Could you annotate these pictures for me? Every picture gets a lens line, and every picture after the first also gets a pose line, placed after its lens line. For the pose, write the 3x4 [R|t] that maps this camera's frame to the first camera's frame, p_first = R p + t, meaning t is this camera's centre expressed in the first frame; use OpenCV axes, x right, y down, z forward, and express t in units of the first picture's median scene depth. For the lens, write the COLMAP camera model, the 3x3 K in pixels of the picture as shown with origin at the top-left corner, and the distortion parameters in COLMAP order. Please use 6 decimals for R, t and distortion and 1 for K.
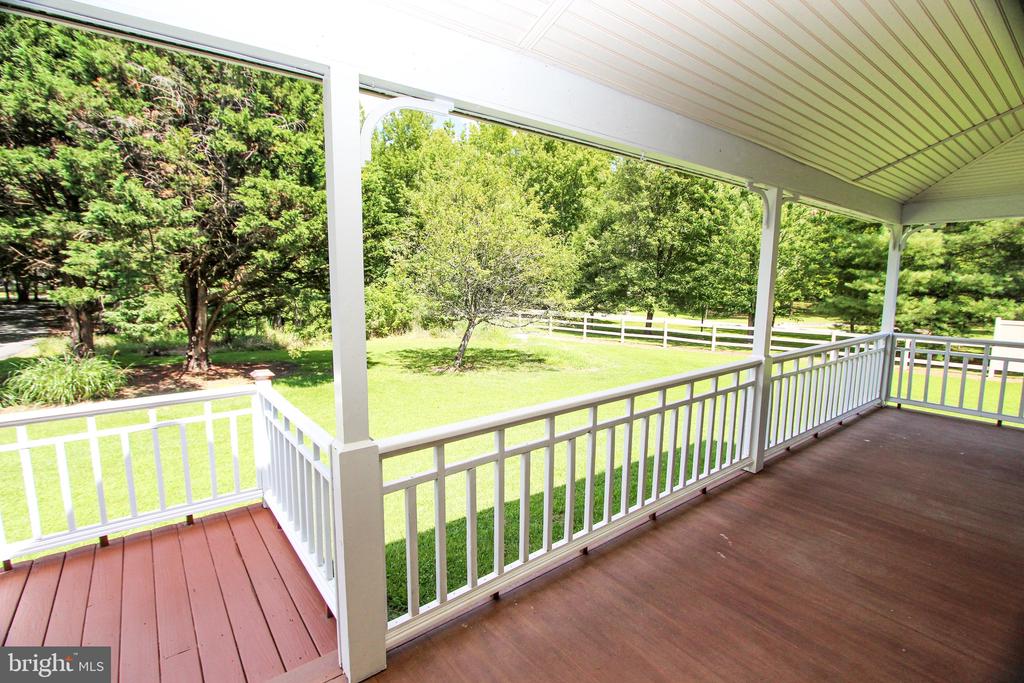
lens RADIAL K [[461.4, 0, 473.2], [0, 461.4, 337.4], [0, 0, 1]] dist [-0.022280, 0.001357]
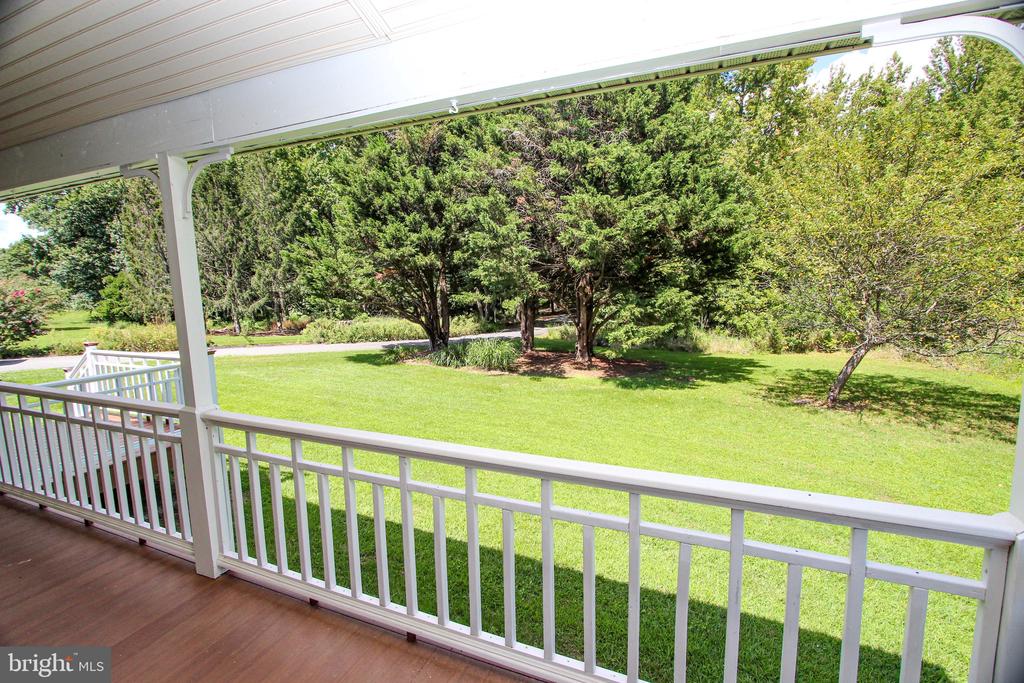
lens RADIAL K [[472.7, 0, 508.3], [0, 472.7, 332.5], [0, 0, 1]] dist [-0.016002, 0.000459]
pose [[0.463233, 0.076417, -0.882936, 0.485099], [-0.093540, 0.994927, 0.037034, -0.050108], [0.881286, 0.065435, 0.468031, 0.362406]]
